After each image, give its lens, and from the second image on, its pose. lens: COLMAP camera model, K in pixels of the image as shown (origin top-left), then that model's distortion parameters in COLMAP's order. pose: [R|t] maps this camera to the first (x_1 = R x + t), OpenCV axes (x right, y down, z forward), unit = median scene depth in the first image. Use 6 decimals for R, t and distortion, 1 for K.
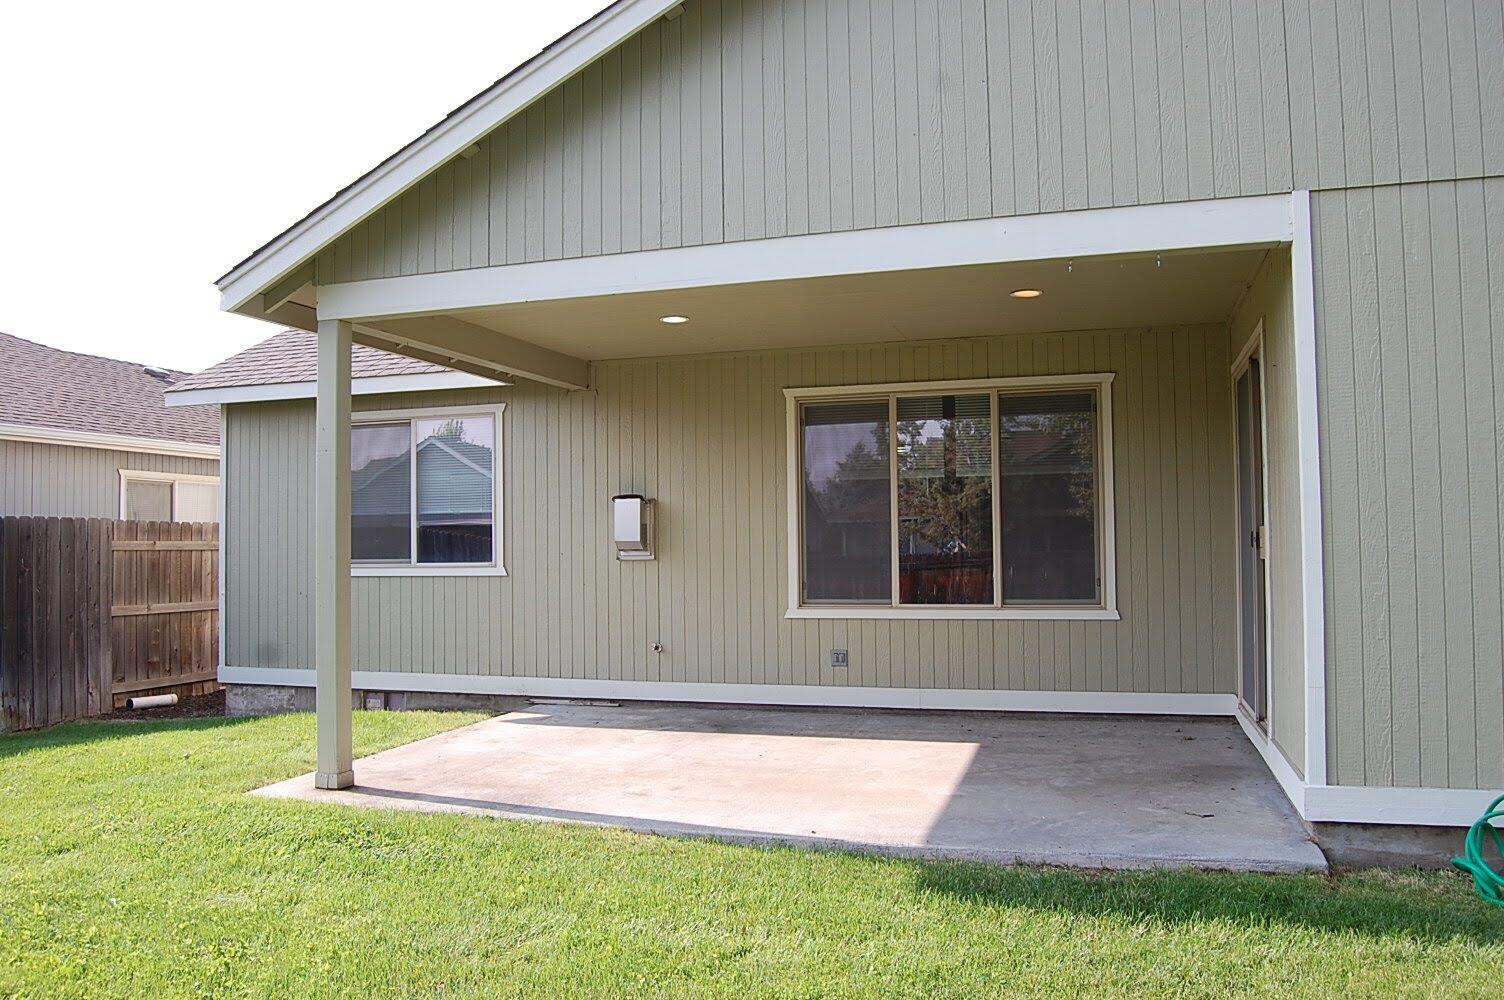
lens RADIAL K [[1214.9, 0, 752.0], [0, 1214.9, 500.0], [0, 0, 1]] dist [-0.007849, -0.004805]
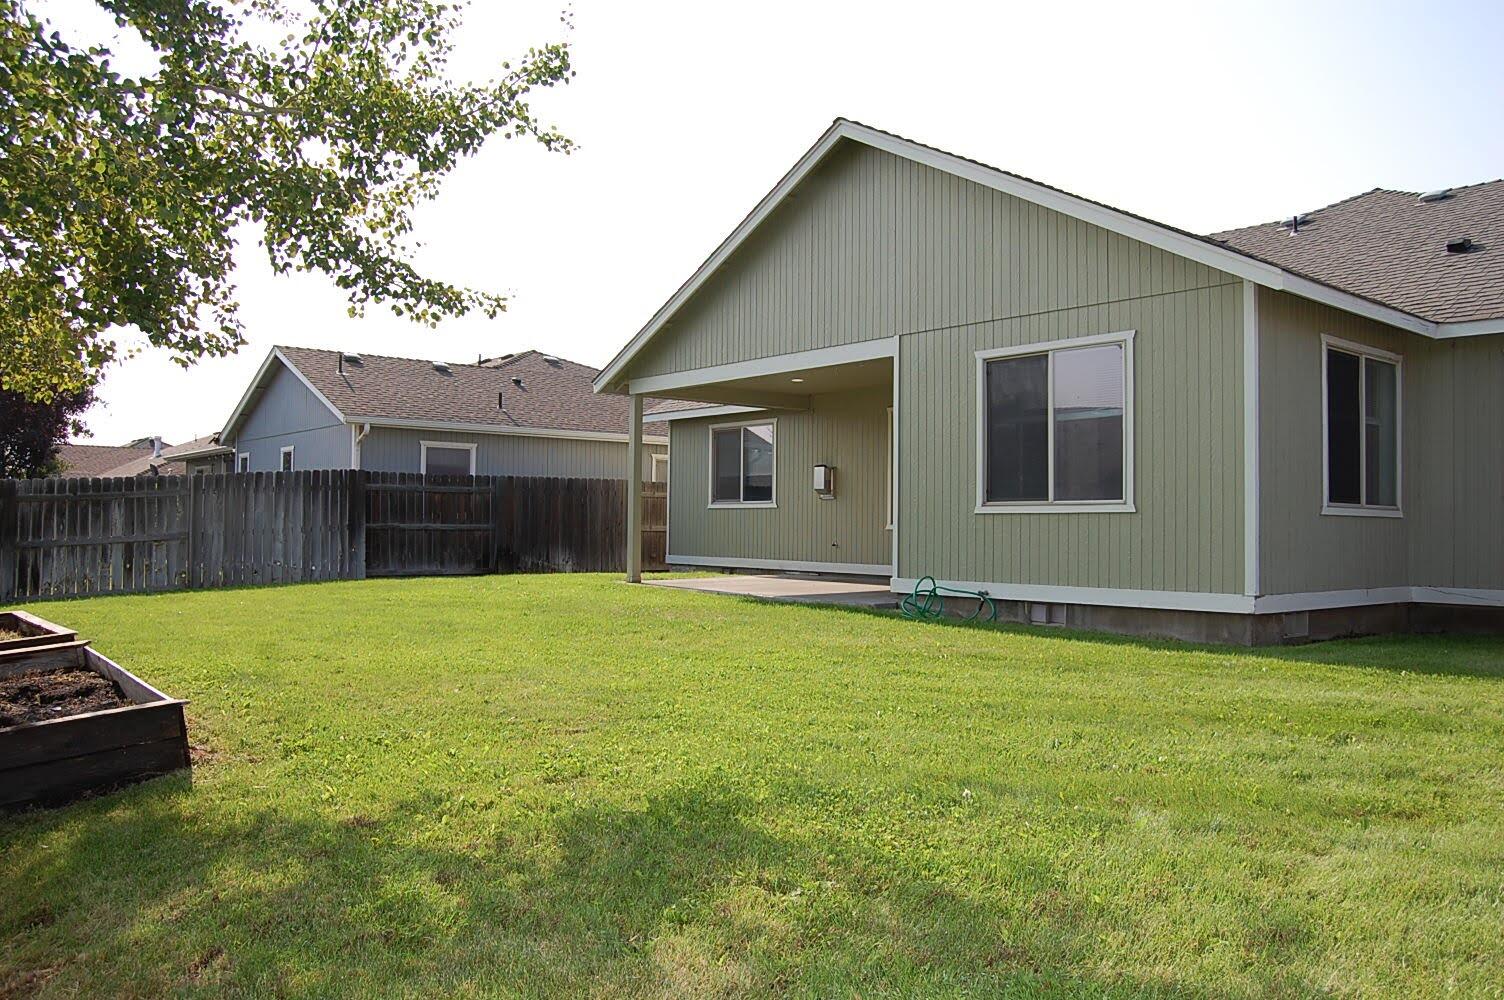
lens RADIAL K [[1214.9, 0, 752.0], [0, 1214.9, 500.0], [0, 0, 1]] dist [-0.007849, -0.004805]
pose [[0.850274, 0.001056, -0.526338, 0.763505], [0.010845, 0.999751, 0.019525, 0.012742], [0.526228, -0.022310, 0.850051, -0.634566]]
